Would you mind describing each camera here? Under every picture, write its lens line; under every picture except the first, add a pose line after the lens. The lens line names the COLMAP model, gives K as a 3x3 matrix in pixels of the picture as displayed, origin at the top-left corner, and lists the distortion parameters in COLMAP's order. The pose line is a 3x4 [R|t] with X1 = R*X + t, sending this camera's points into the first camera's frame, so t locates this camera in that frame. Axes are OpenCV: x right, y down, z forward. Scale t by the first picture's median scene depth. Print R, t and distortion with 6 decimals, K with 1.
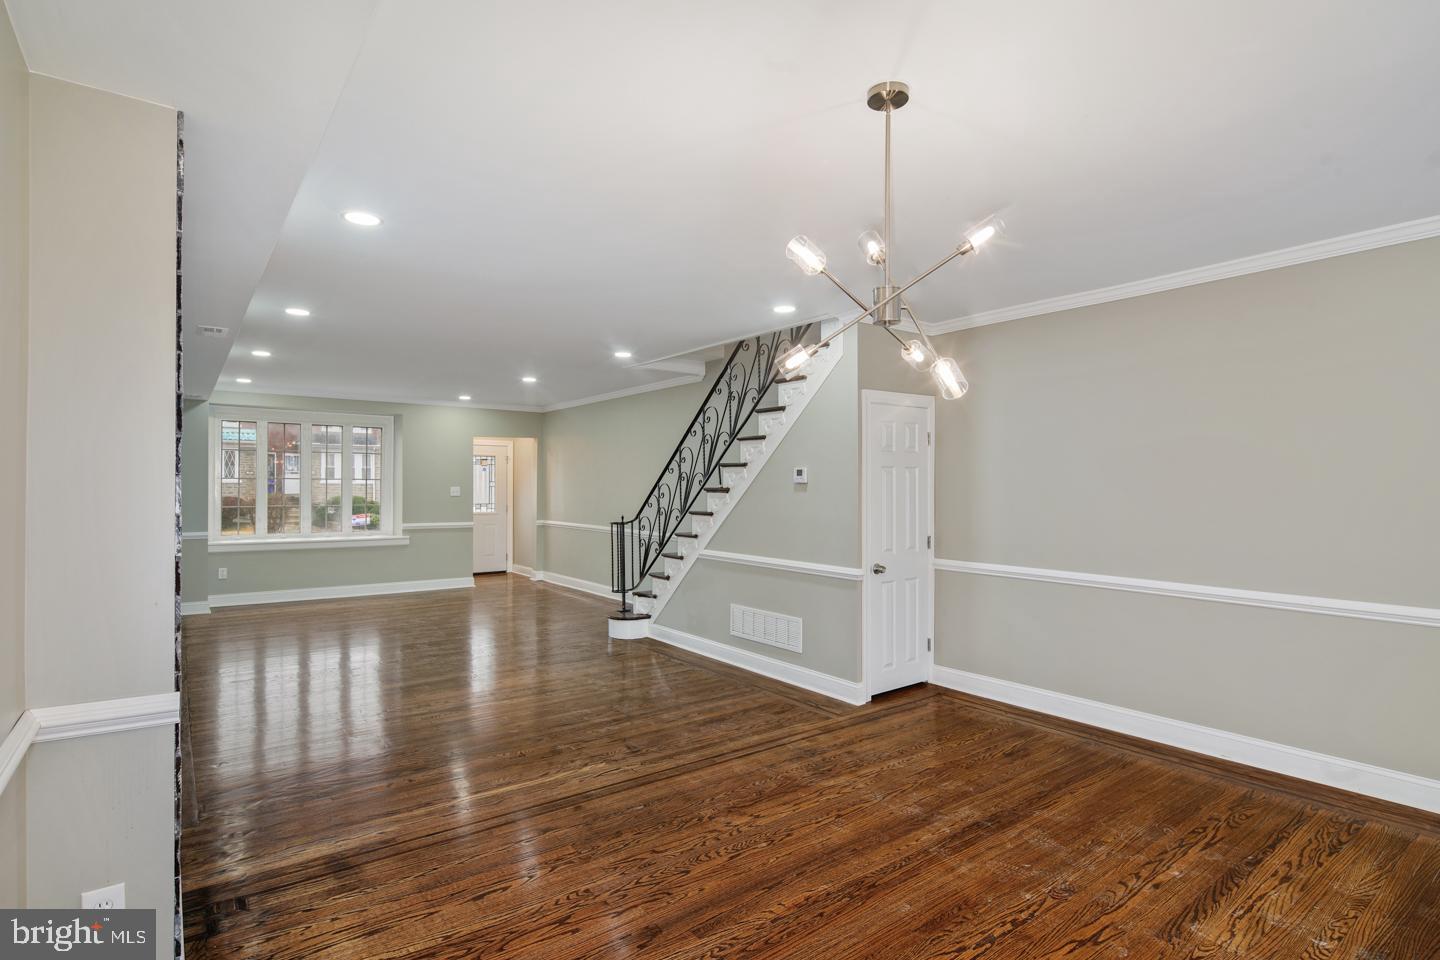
lens RADIAL K [[717.9, 0, 705.9], [0, 717.9, 479.6], [0, 0, 1]] dist [0.009541, -0.003679]
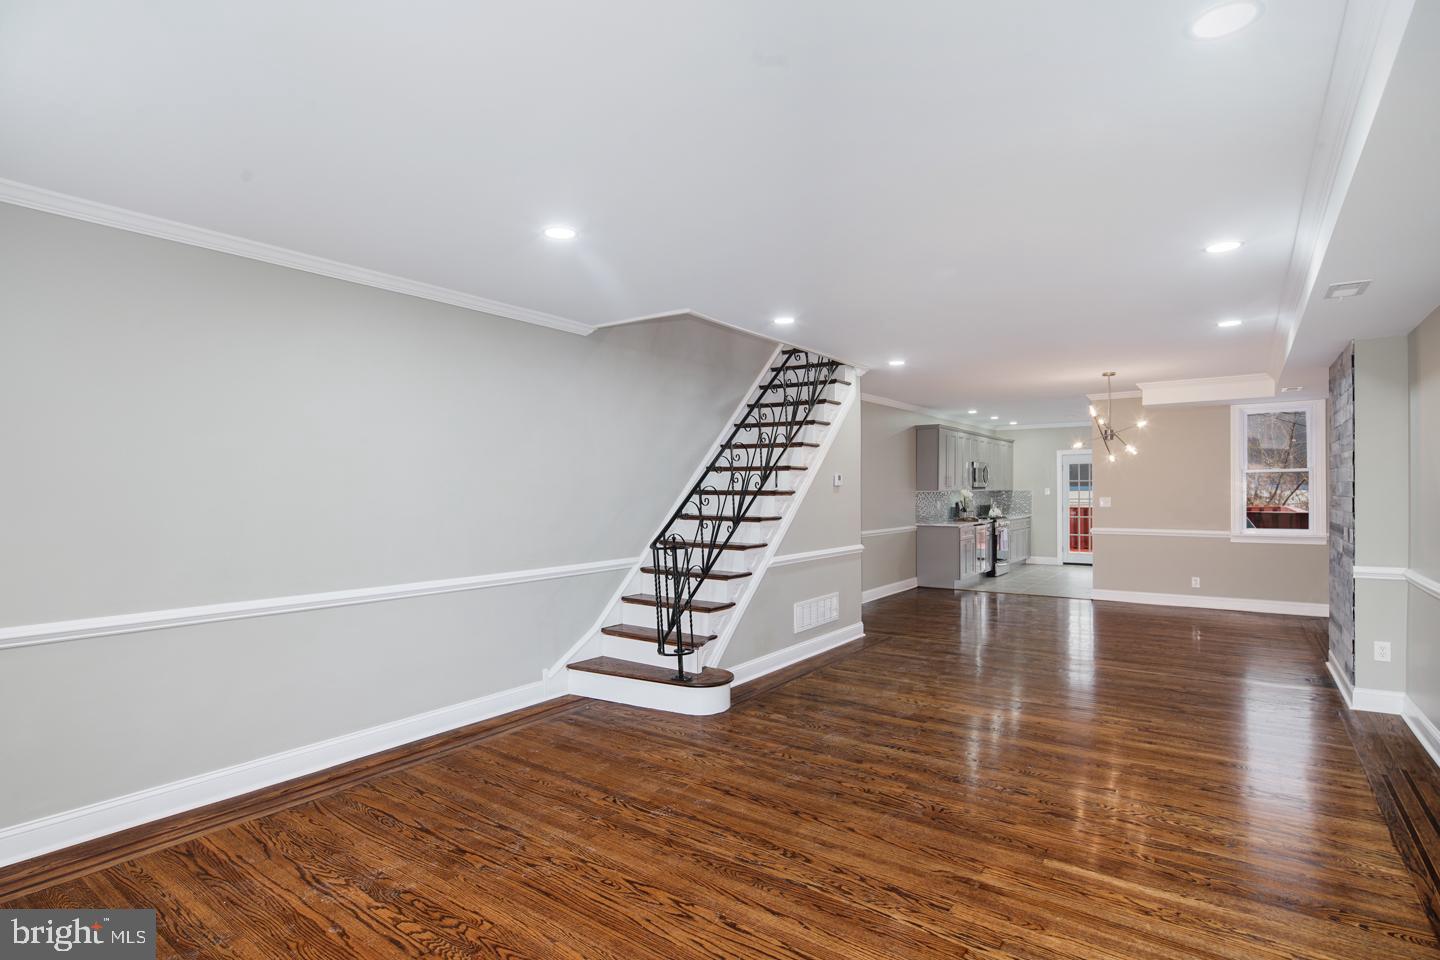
lens RADIAL K [[717.9, 0, 741.1], [0, 717.9, 493.2], [0, 0, 1]] dist [0.009541, -0.003679]
pose [[-0.319256, -0.008773, 0.947628, -1.022924], [-0.007107, 0.999951, 0.006863, 0.008980], [-0.947642, -0.004543, -0.319303, 1.572903]]
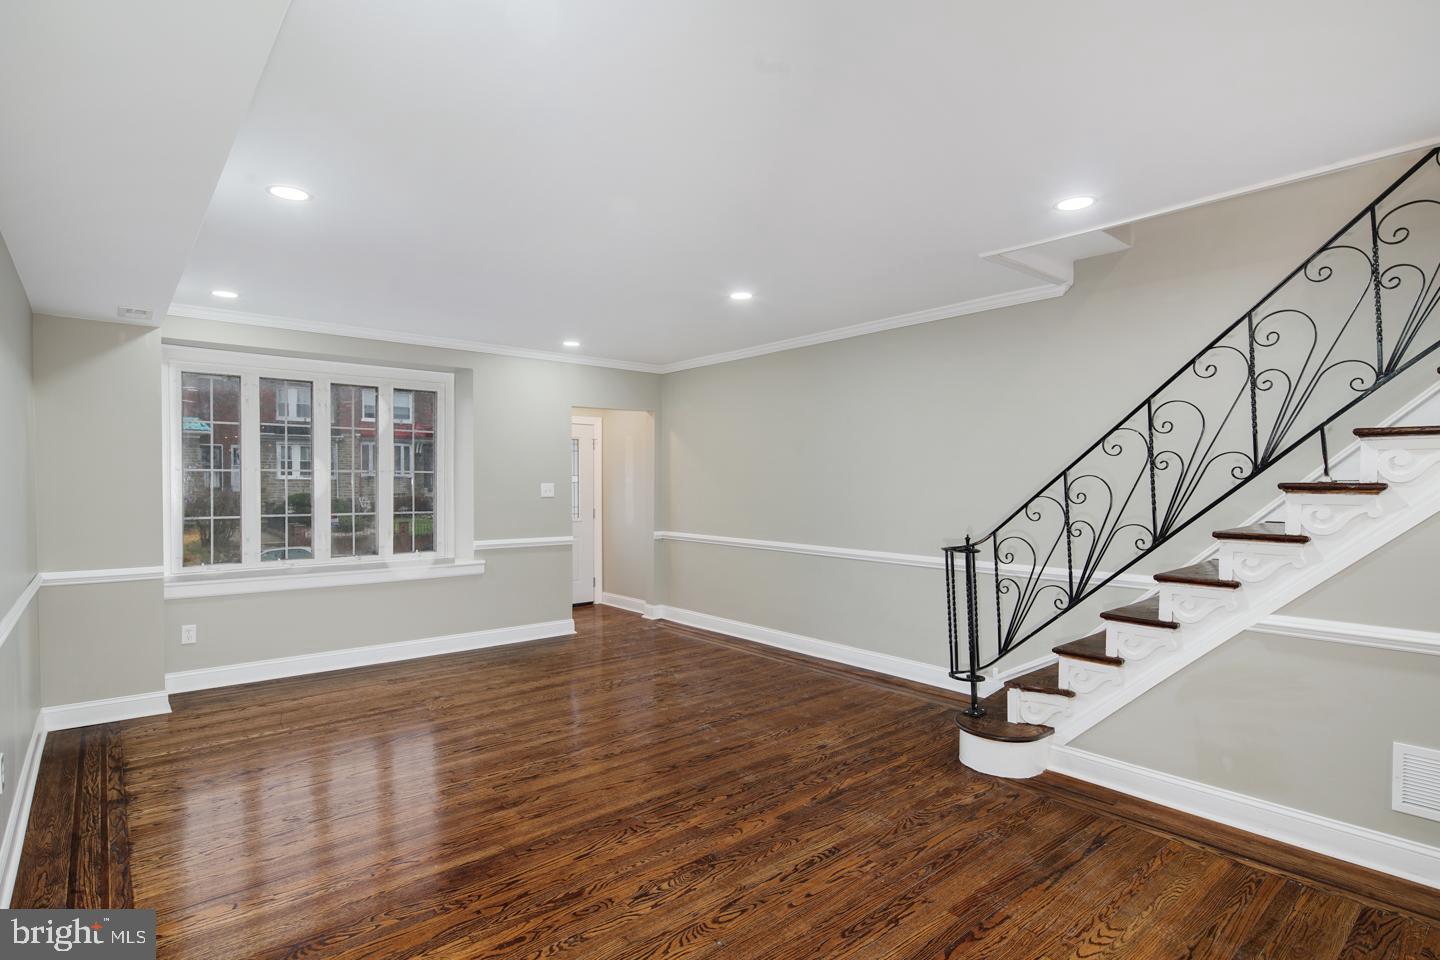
lens RADIAL K [[717.9, 0, 694.1], [0, 717.9, 490.2], [0, 0, 1]] dist [0.009541, -0.003679]
pose [[0.998678, -0.004425, 0.051202, -0.475021], [0.003291, 0.999748, 0.022218, 0.004951], [-0.051288, -0.022020, 0.998441, 0.649800]]
